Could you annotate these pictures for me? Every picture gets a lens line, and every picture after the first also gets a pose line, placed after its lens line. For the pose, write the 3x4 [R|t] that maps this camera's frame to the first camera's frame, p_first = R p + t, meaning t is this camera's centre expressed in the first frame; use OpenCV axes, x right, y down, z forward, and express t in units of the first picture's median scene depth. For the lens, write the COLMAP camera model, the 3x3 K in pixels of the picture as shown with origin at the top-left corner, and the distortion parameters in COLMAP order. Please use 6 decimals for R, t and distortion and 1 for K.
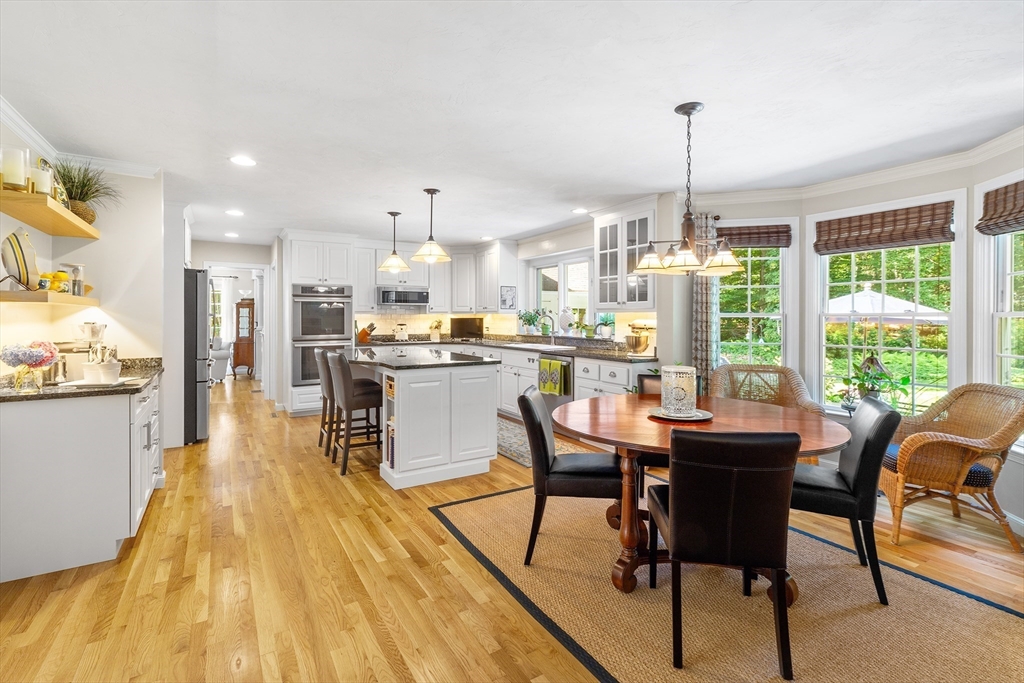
lens RADIAL K [[473.8, 0, 502.9], [0, 473.8, 318.5], [0, 0, 1]] dist [0.000957, 0.001077]
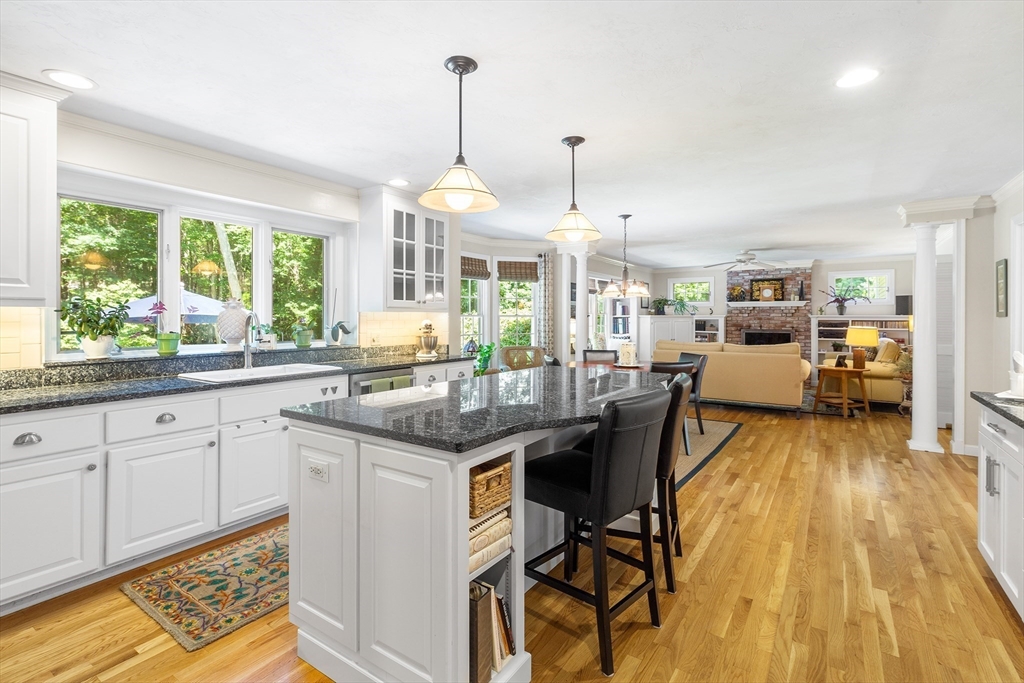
lens RADIAL K [[473.8, 0, 519.4], [0, 473.8, 317.2], [0, 0, 1]] dist [0.000957, 0.001077]
pose [[-0.427889, -0.005728, 0.903813, -0.766293], [-0.001471, 0.999983, 0.005641, -0.009083], [-0.903830, 0.001084, -0.427890, 1.385995]]
